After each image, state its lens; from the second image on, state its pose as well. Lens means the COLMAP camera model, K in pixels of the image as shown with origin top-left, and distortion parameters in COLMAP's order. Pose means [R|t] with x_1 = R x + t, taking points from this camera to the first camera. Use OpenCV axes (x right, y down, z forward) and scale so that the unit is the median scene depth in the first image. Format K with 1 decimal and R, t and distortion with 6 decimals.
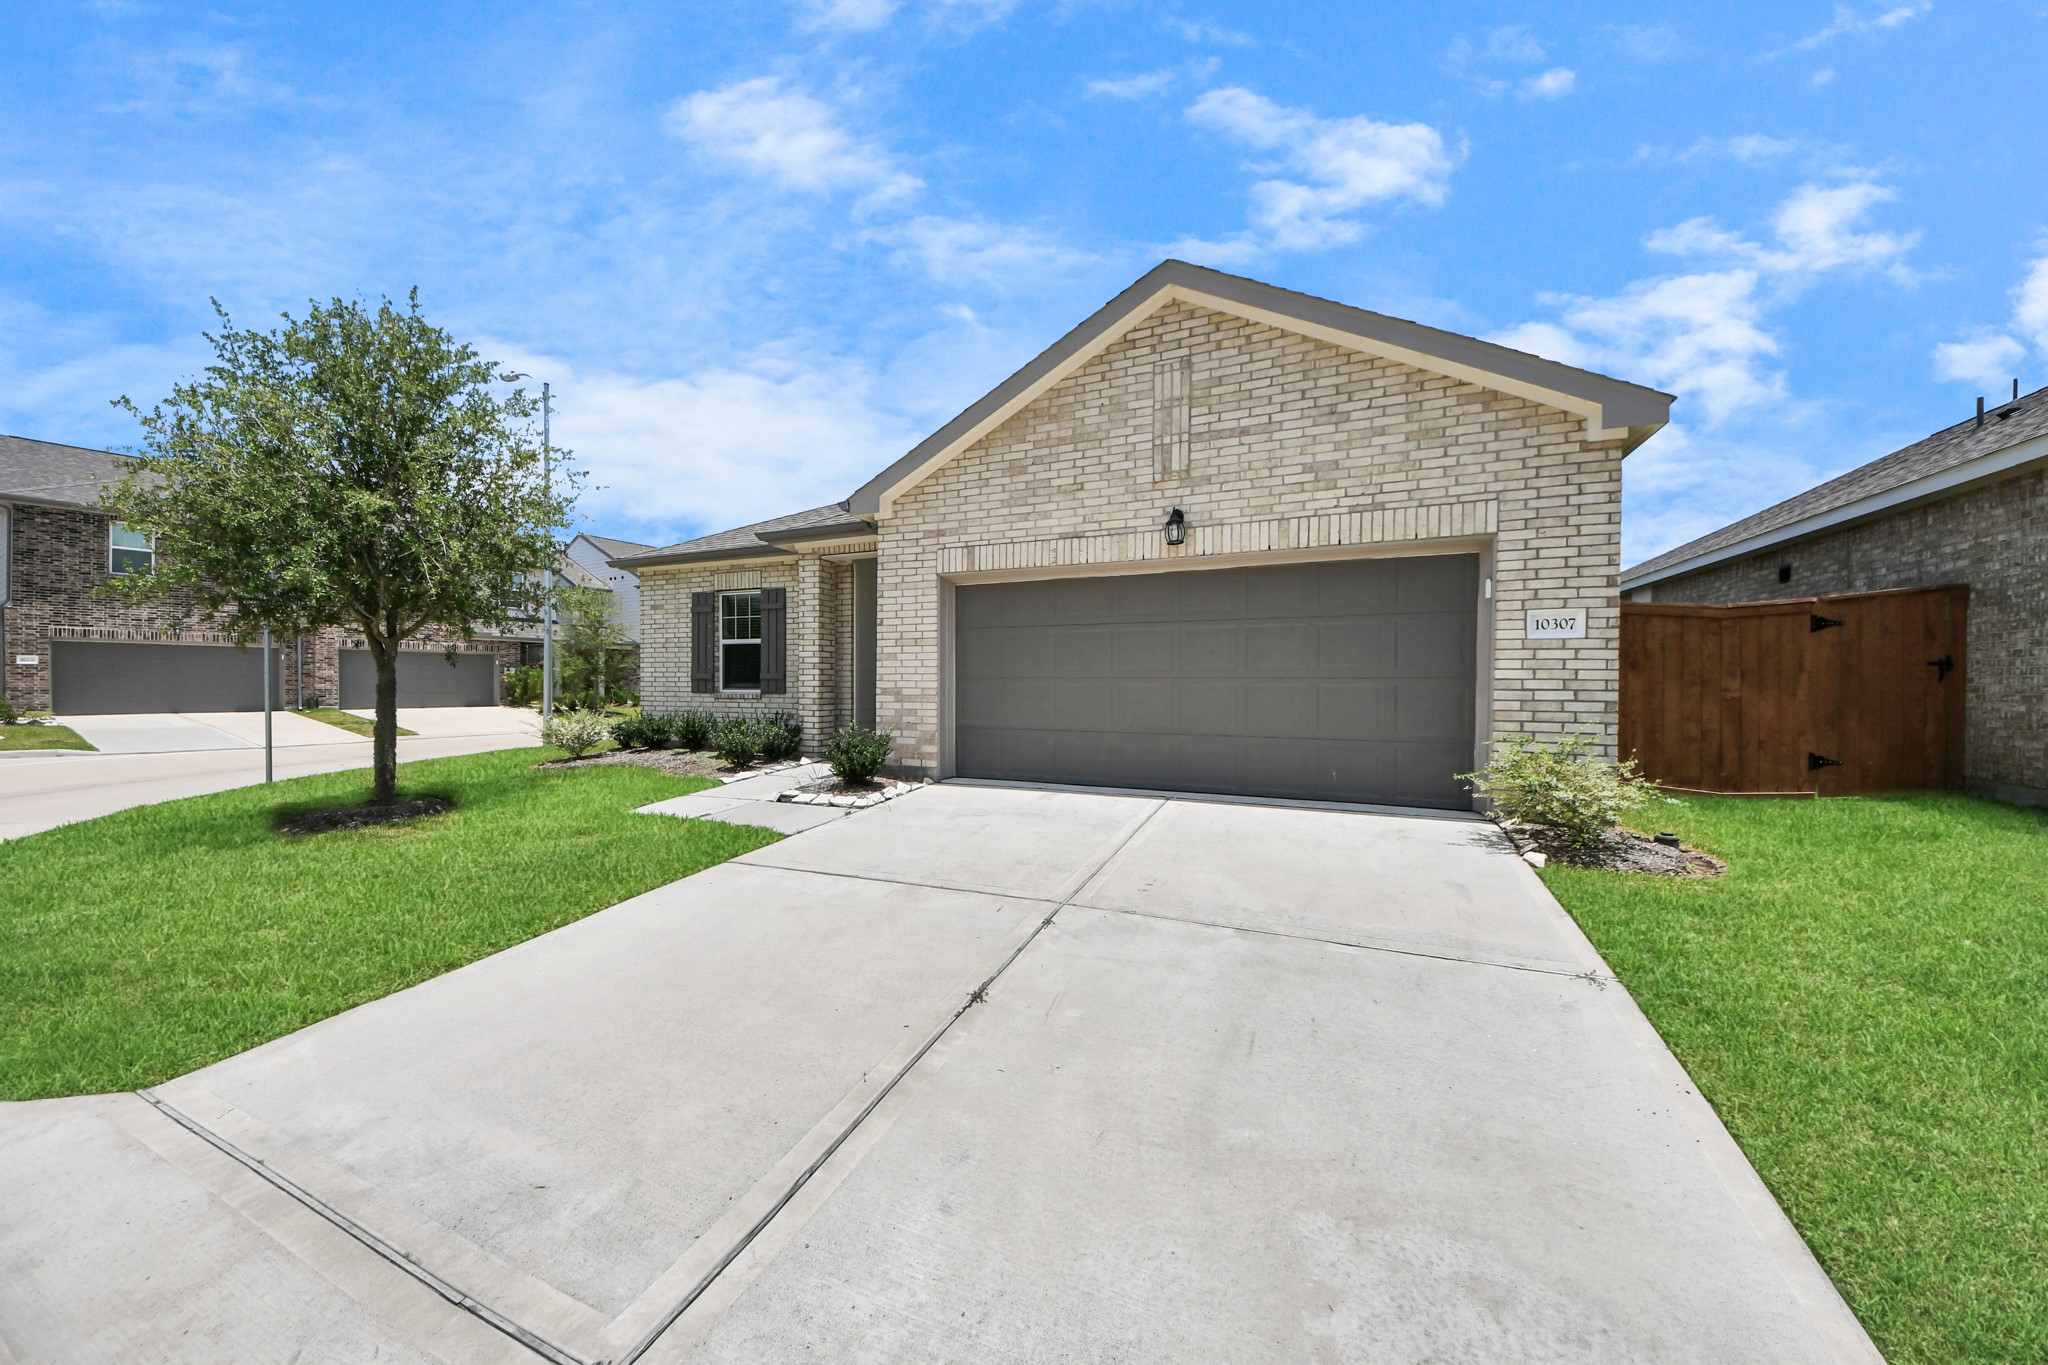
lens RADIAL K [[748.9, 0, 1026.5], [0, 748.9, 679.2], [0, 0, 1]] dist [0.000598, -0.000144]
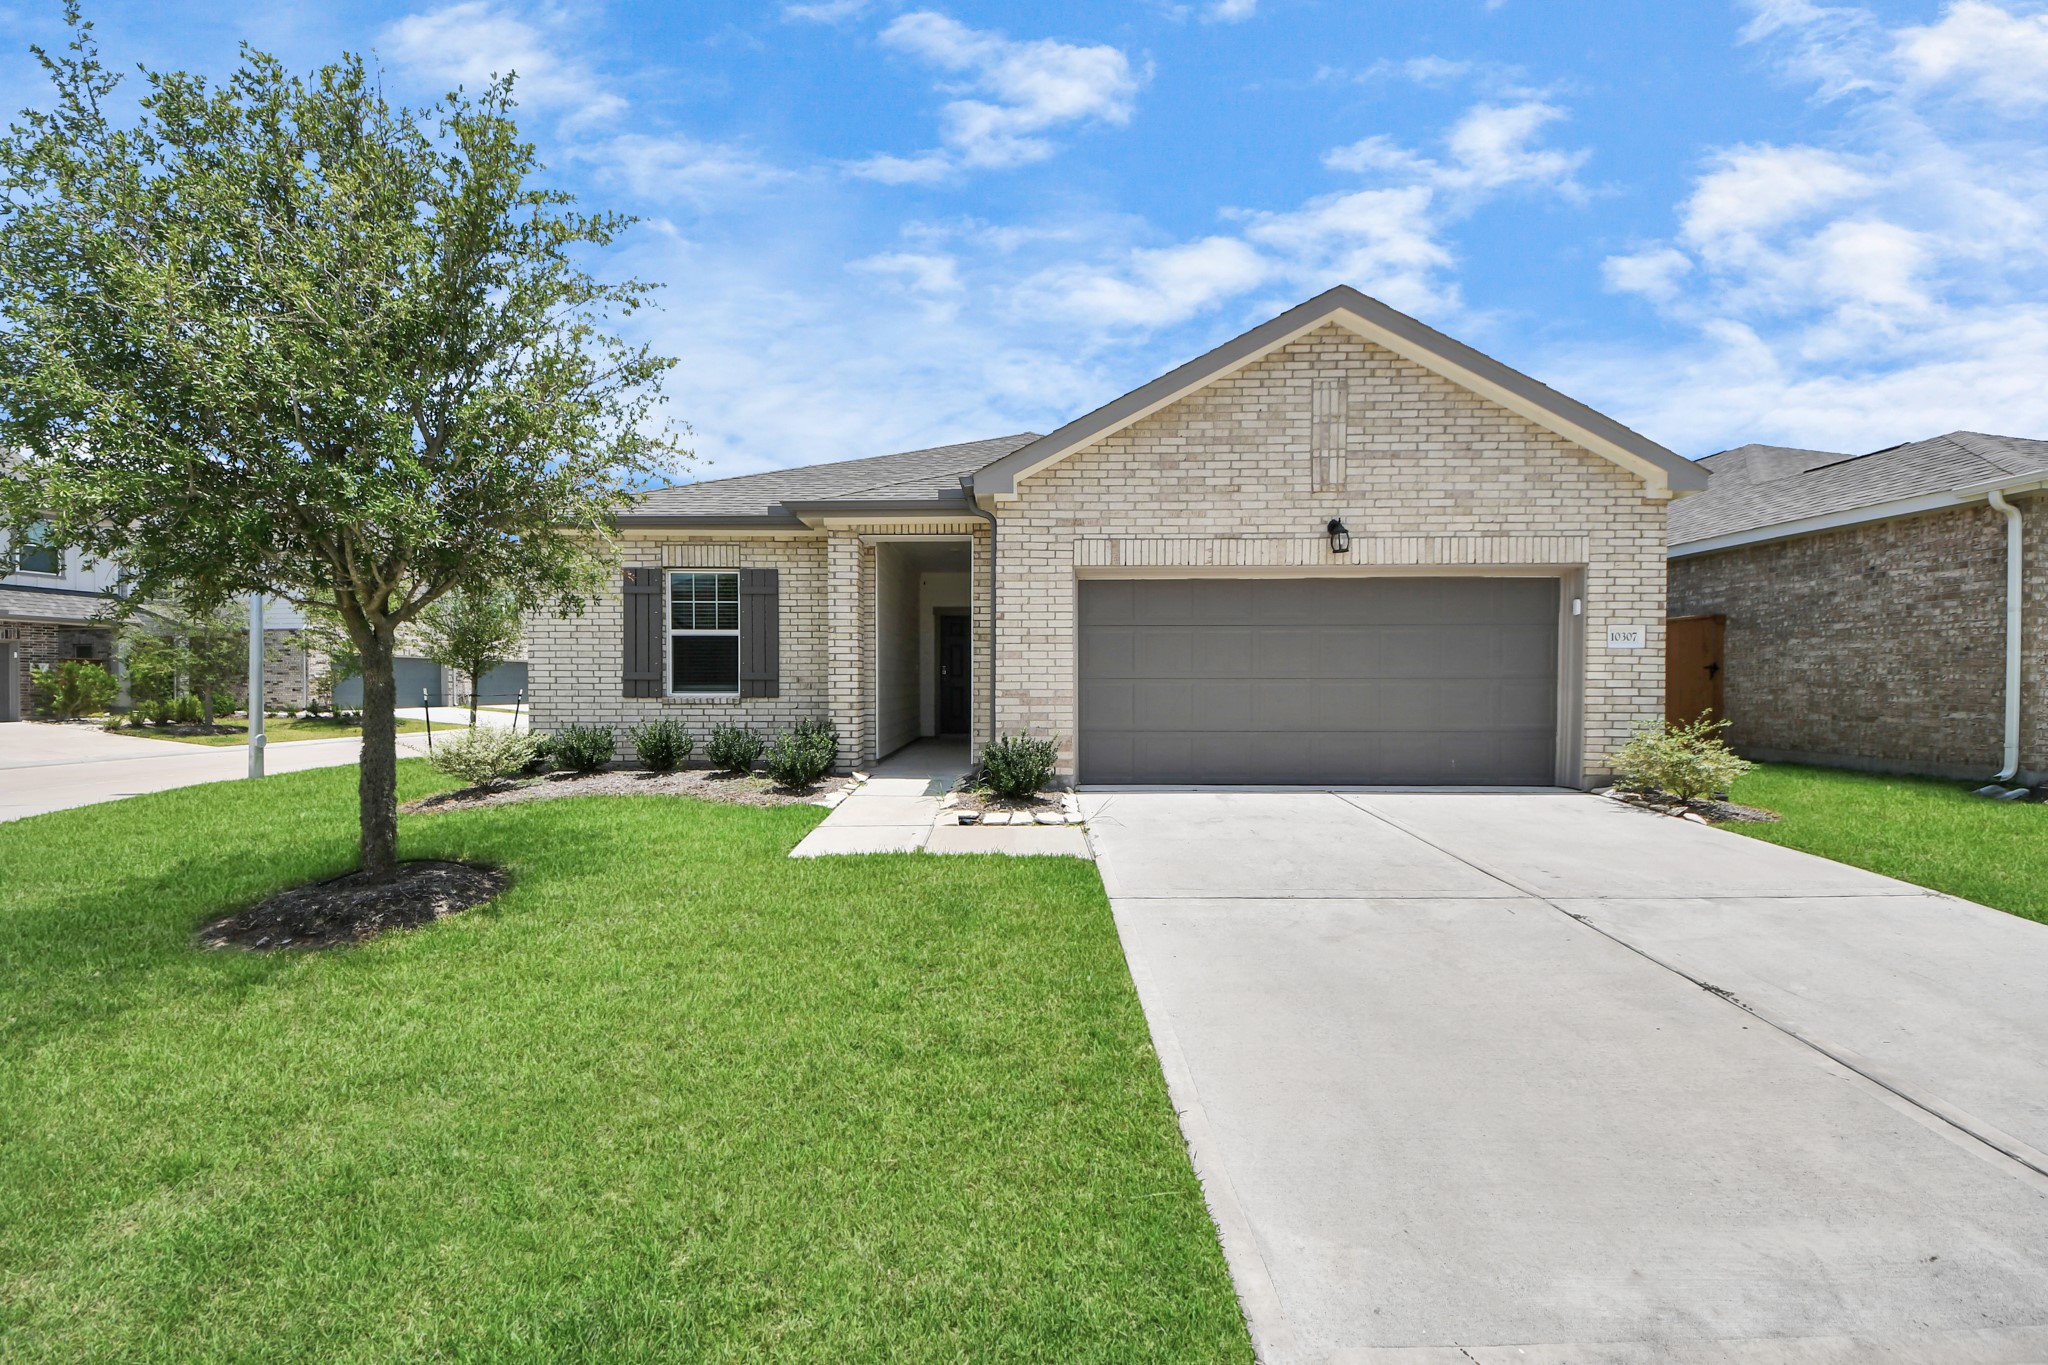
lens RADIAL K [[748.9, 0, 1025.2], [0, 748.9, 677.8], [0, 0, 1]] dist [0.000598, -0.000144]
pose [[0.911264, -0.002508, 0.411815, -0.616913], [0.001083, 0.999993, 0.003695, -0.006842], [-0.411821, -0.002921, 0.911260, 0.202873]]
